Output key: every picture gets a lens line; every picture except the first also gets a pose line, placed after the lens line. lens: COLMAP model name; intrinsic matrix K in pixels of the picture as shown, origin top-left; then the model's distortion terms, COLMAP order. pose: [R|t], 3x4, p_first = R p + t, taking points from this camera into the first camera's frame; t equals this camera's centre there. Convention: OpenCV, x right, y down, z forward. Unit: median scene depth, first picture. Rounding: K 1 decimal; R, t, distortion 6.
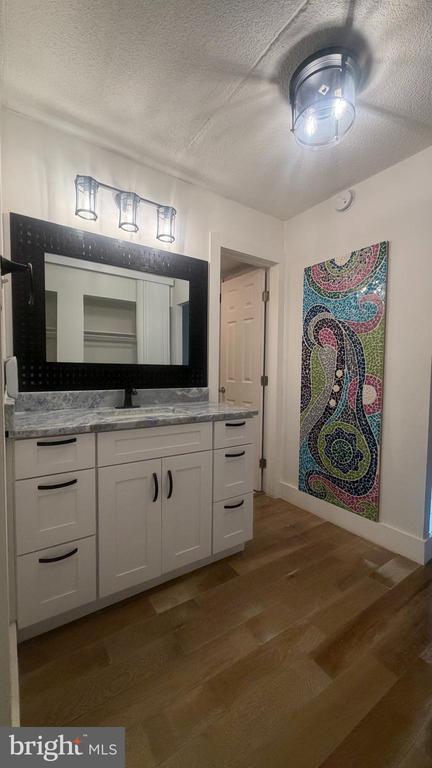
lens RADIAL K [[309.8, 0, 215.5], [0, 309.8, 382.6], [0, 0, 1]] dist [0.002897, 0.000120]
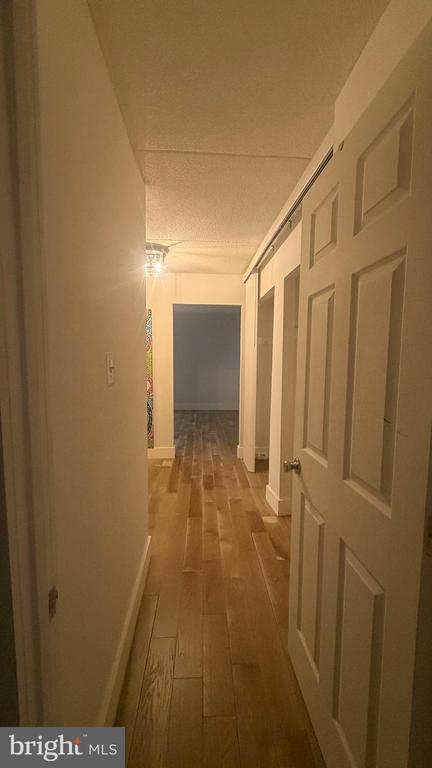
lens RADIAL K [[309.8, 0, 214.6], [0, 309.8, 384.2], [0, 0, 1]] dist [0.002897, 0.000120]
pose [[0.509111, -0.080393, 0.856938, -1.112336], [0.042305, 0.996762, 0.068378, -0.101949], [-0.859661, 0.001441, 0.510863, -0.431248]]
